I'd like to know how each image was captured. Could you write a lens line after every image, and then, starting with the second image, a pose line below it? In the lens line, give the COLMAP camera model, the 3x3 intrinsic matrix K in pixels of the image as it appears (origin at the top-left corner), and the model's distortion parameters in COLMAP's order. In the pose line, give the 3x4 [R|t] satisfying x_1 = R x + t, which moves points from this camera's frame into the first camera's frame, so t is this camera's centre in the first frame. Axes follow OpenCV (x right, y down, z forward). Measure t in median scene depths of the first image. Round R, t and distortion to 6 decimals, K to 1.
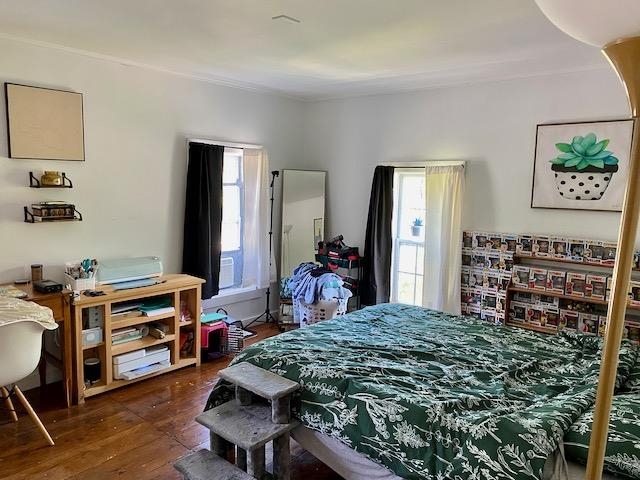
lens RADIAL K [[482.6, 0, 320.0], [0, 482.6, 240.0], [0, 0, 1]] dist [0.097578, -0.186697]
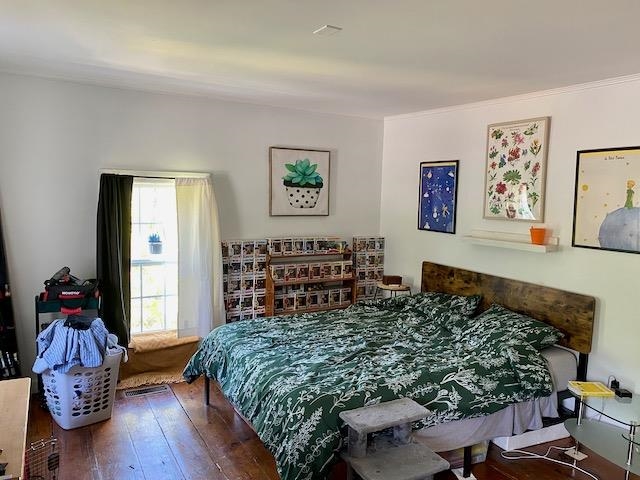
lens RADIAL K [[482.6, 0, 320.0], [0, 482.6, 240.0], [0, 0, 1]] dist [0.097578, -0.186697]
pose [[0.327610, -0.105921, 0.938857, -0.687724], [0.096158, 0.992274, 0.078394, -0.093969], [-0.939907, 0.064596, 0.335264, 0.518001]]
